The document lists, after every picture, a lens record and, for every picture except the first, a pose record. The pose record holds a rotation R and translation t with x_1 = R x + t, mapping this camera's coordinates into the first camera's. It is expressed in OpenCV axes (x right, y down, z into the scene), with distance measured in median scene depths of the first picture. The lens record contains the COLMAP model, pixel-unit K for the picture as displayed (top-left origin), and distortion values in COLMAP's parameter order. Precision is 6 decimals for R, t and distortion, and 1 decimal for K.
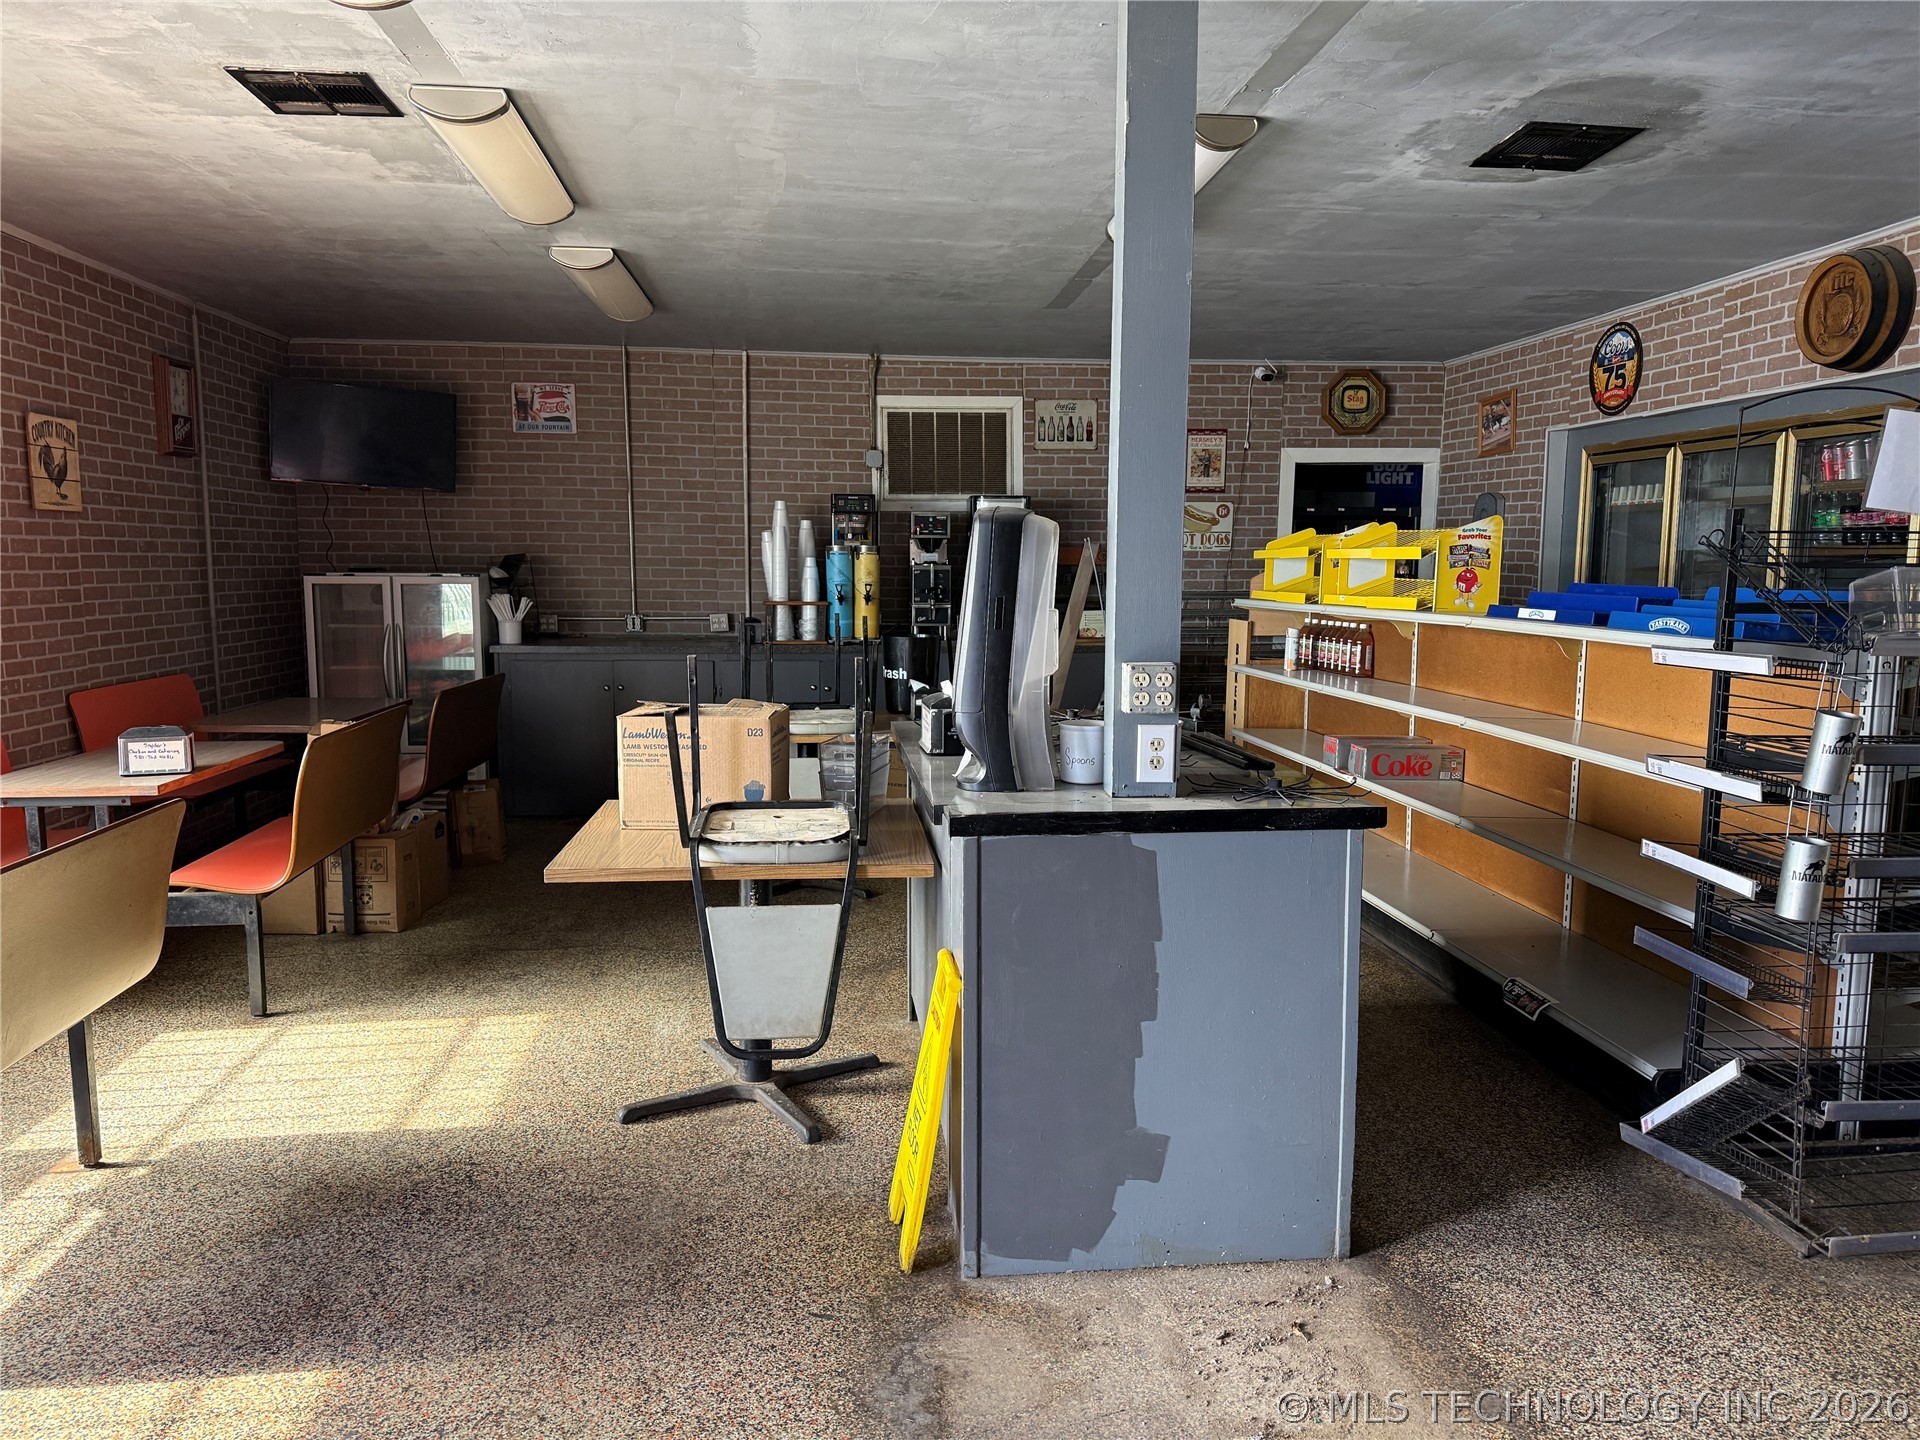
lens RADIAL K [[1346.4, 0, 960.0], [0, 1346.4, 720.0], [0, 0, 1]] dist [0.112425, -0.151239]
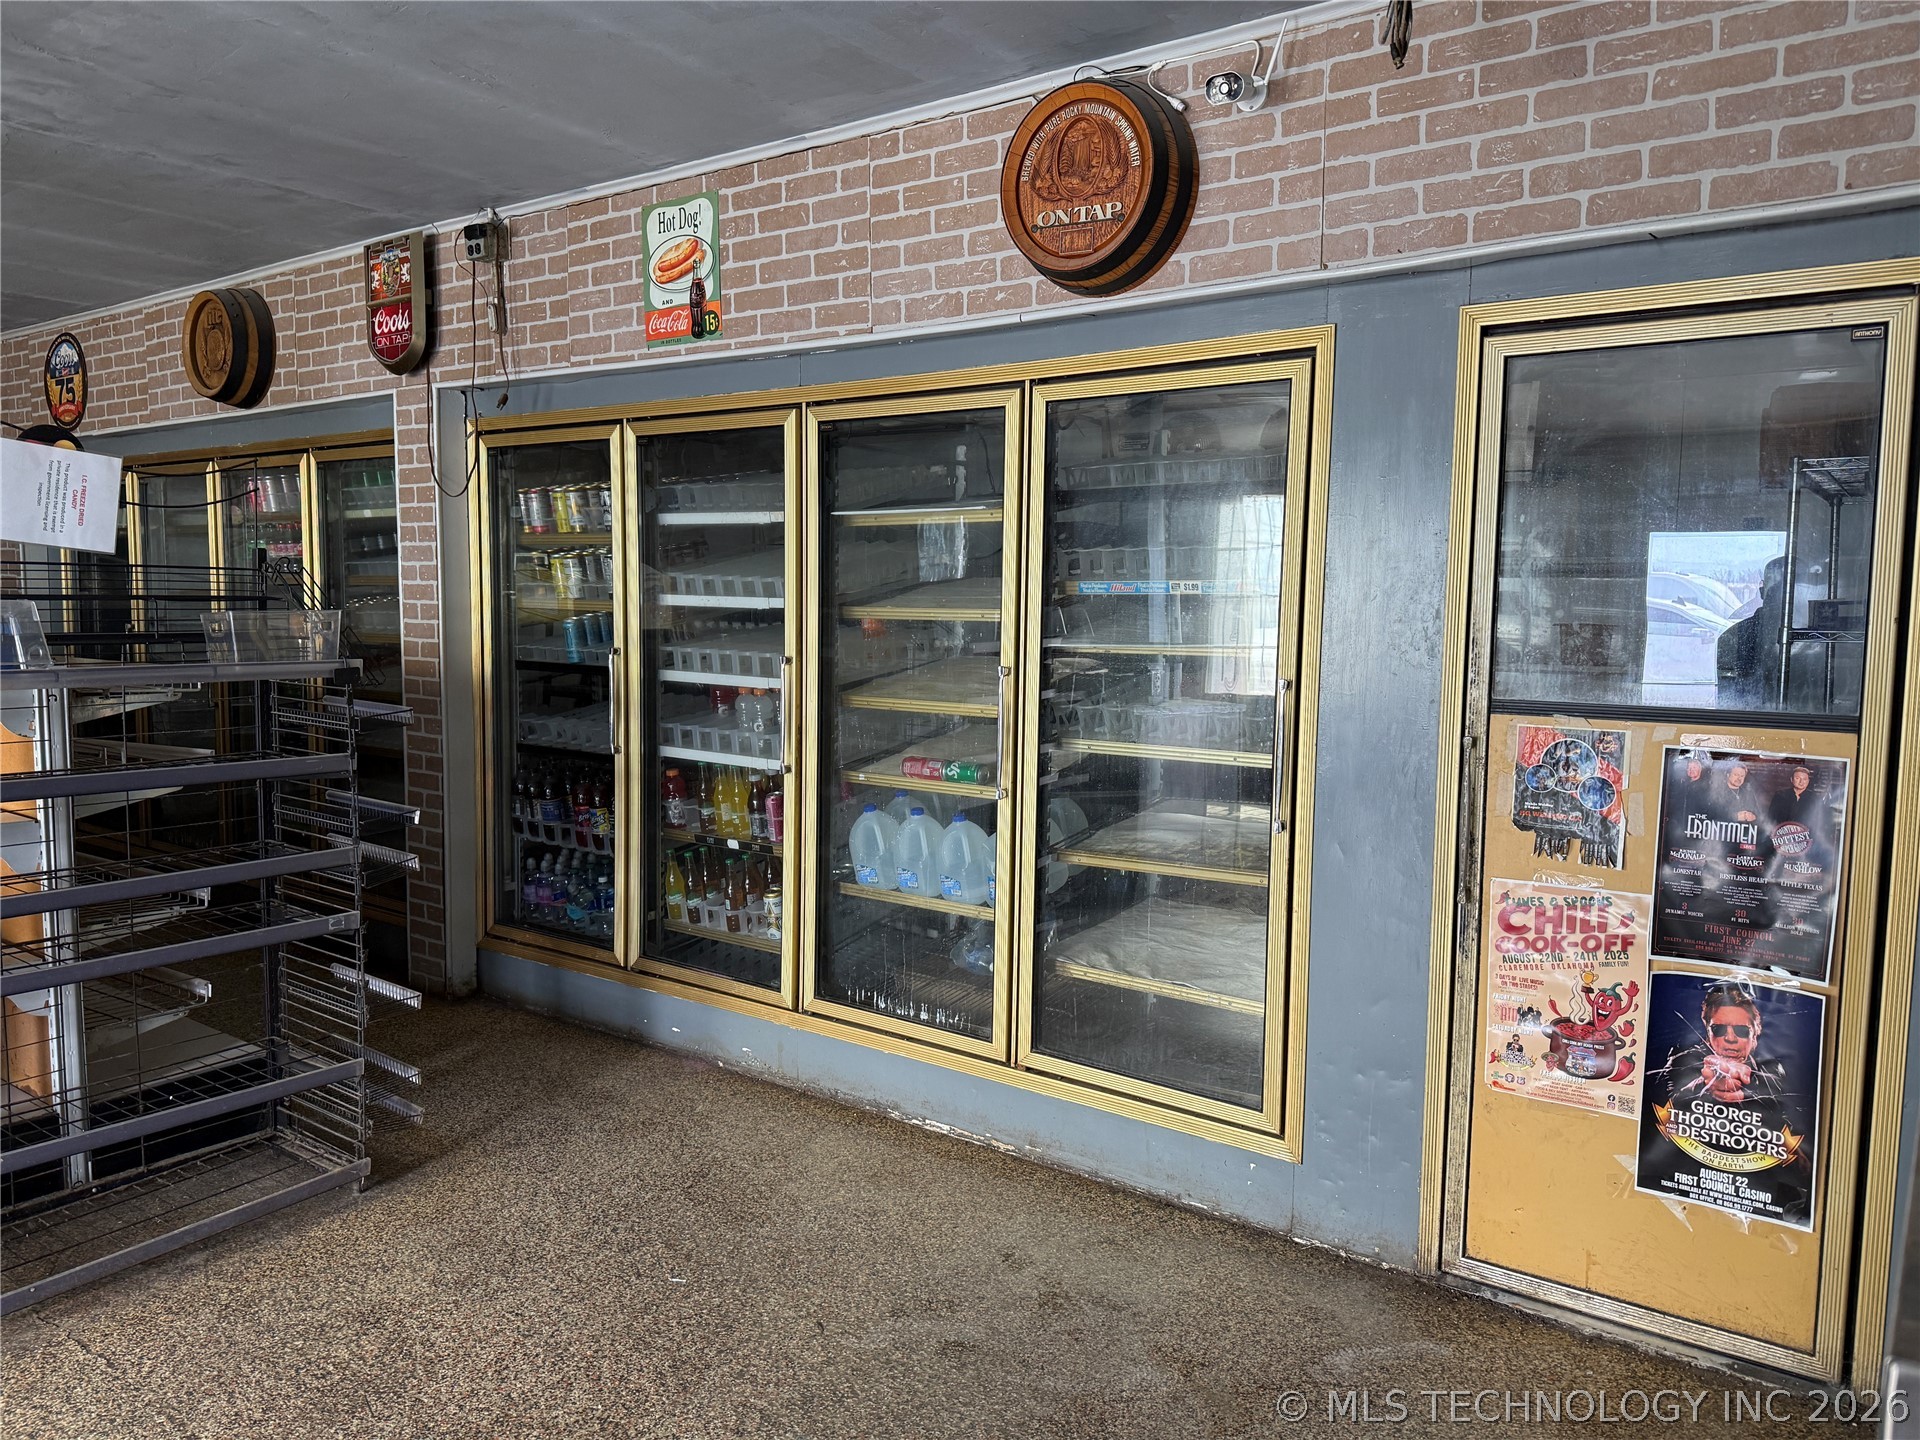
lens RADIAL K [[1354.1, 0, 960.0], [0, 1354.1, 720.0], [0, 0, 1]] dist [0.032470, -0.038733]
pose [[0.672905, -0.066692, 0.736716, 0.186128], [0.079394, 0.996686, 0.017709, 0.004798], [-0.735456, 0.046574, 0.675970, -0.060667]]
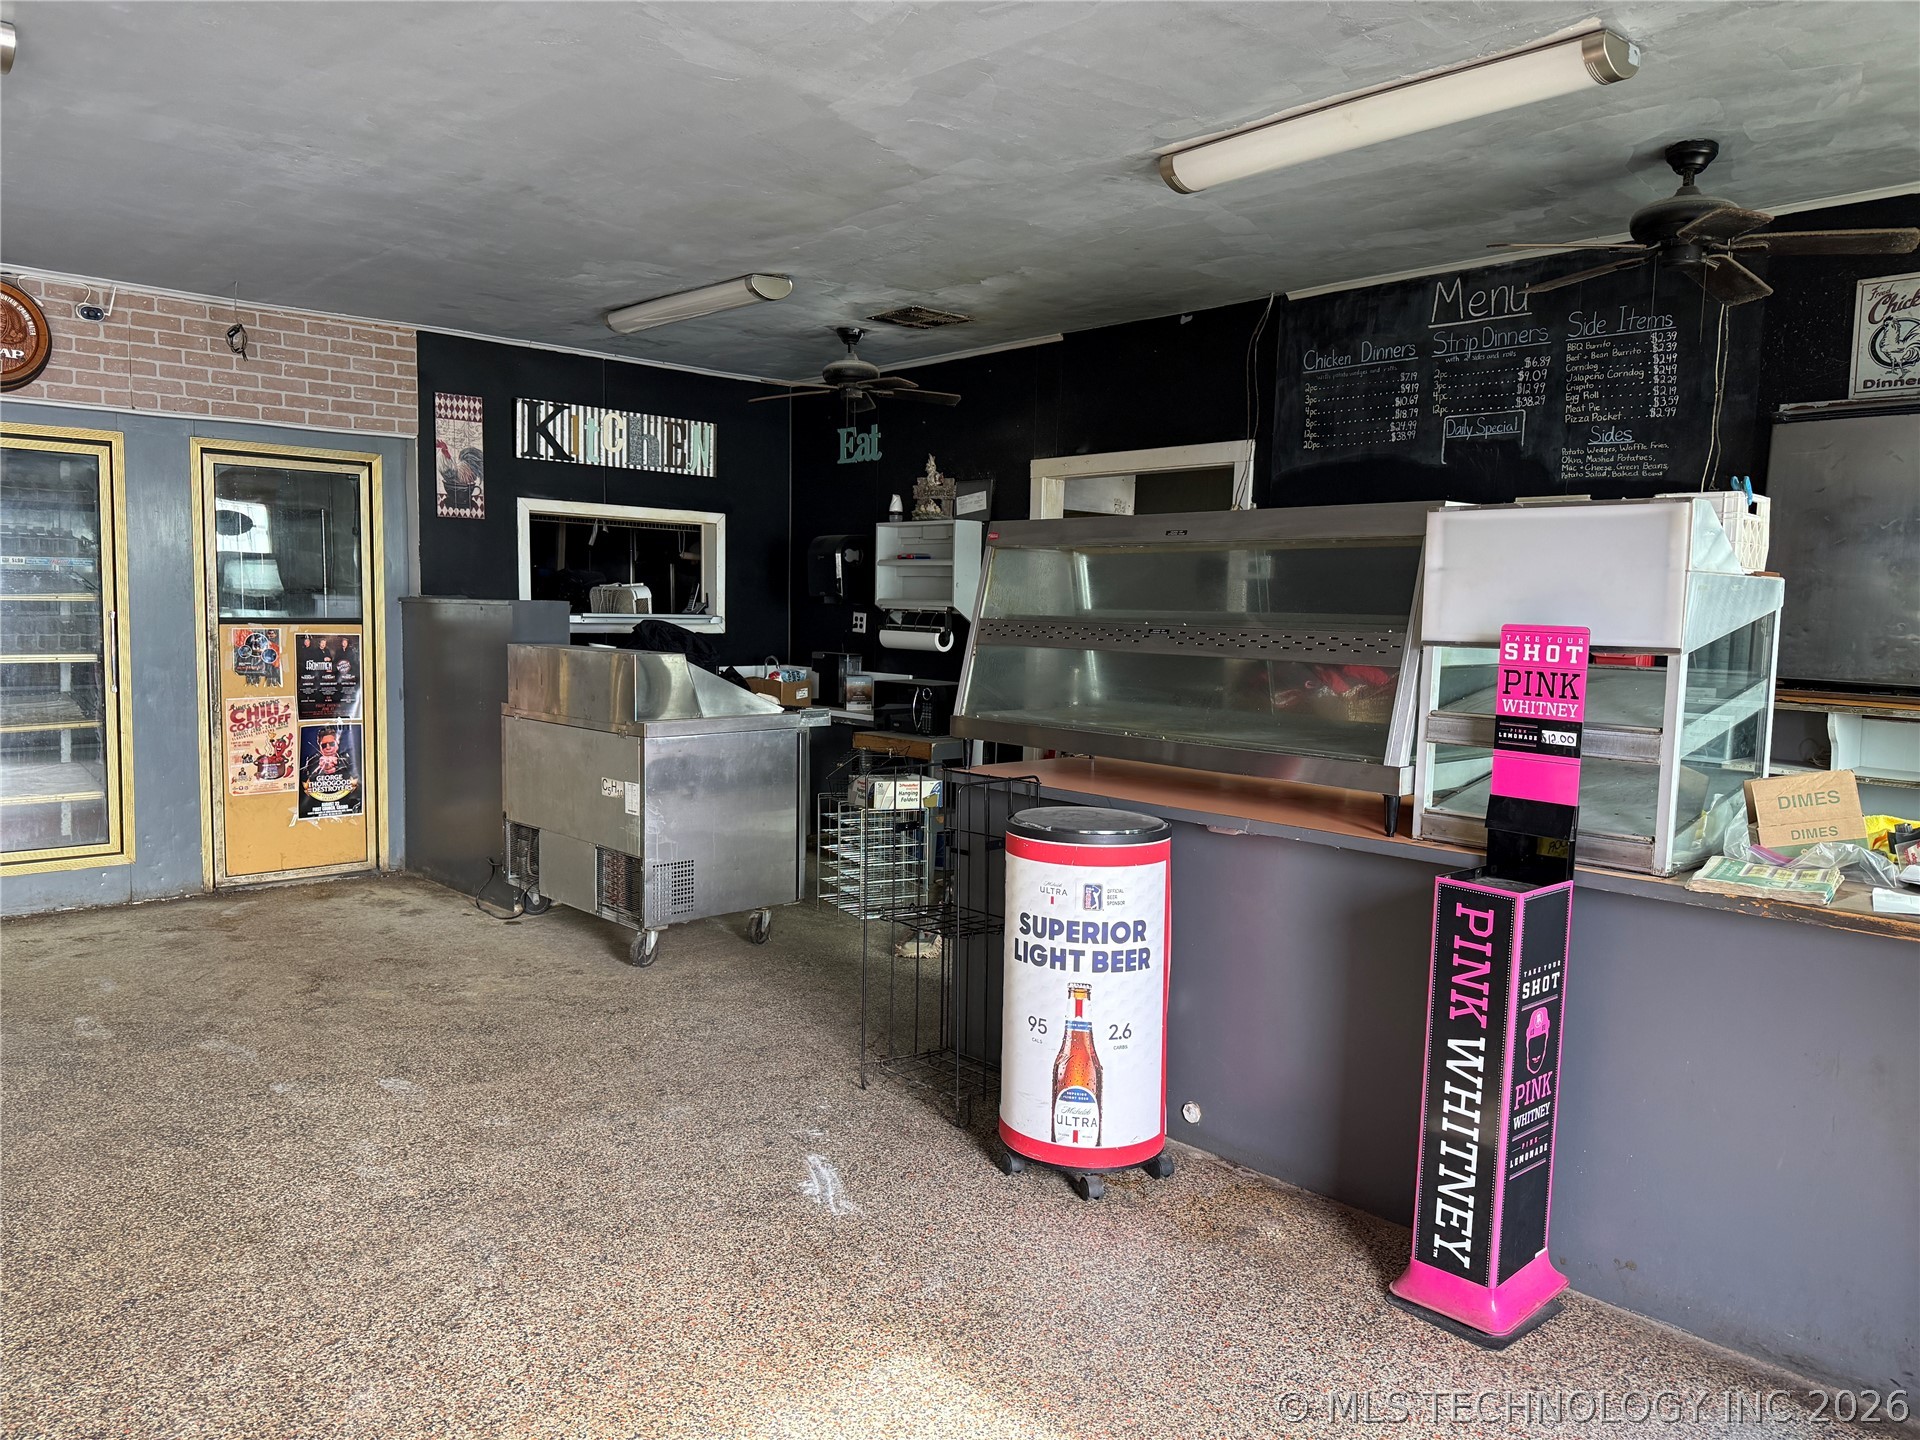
lens RADIAL K [[1354.1, 0, 960.0], [0, 1354.1, 720.0], [0, 0, 1]] dist [0.032470, -0.038733]
pose [[-0.606375, -0.088131, 0.790280, -0.418065], [0.067381, 0.984570, 0.161499, -0.027313], [-0.792319, 0.151178, -0.591080, 0.251299]]
